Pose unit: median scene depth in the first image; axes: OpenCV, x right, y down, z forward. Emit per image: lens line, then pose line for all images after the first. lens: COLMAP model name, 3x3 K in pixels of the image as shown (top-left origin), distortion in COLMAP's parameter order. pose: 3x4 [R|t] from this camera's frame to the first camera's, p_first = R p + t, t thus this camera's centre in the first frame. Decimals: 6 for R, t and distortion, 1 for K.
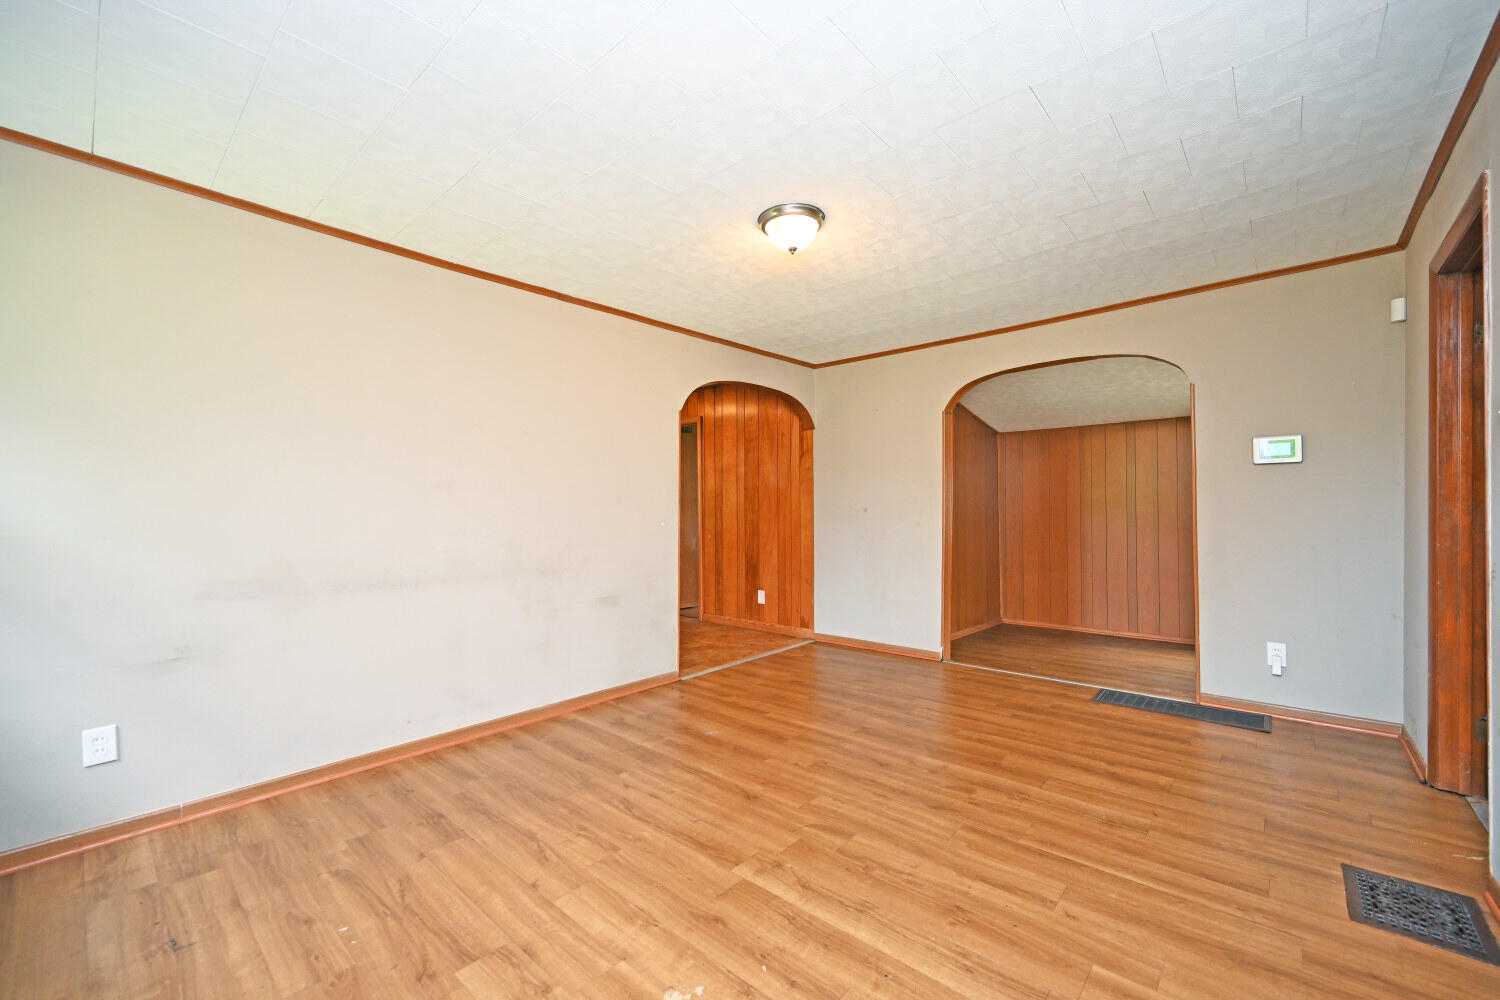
lens RADIAL K [[608.0, 0, 749.3], [0, 608.0, 495.4], [0, 0, 1]] dist [0.001209, 0.000310]
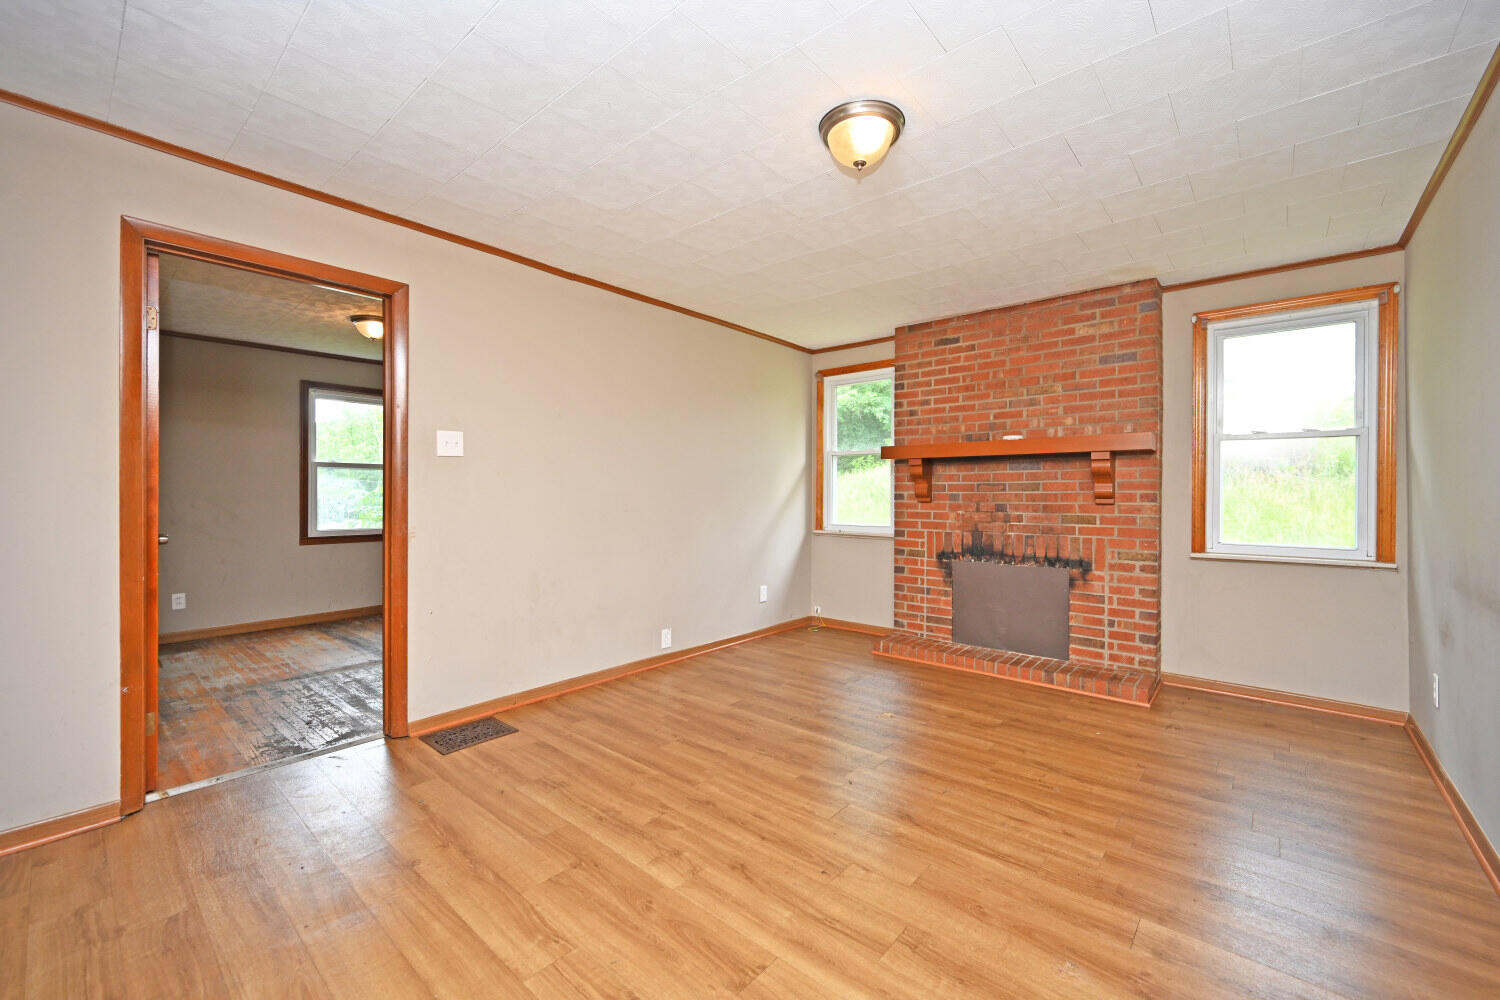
lens RADIAL K [[608.0, 0, 749.3], [0, 608.0, 495.4], [0, 0, 1]] dist [0.001209, 0.000310]
pose [[-0.999865, 0.003695, -0.015998, 0.271028], [0.003963, 0.999852, -0.016763, 0.045644], [0.015934, -0.016824, -0.999731, 2.094270]]
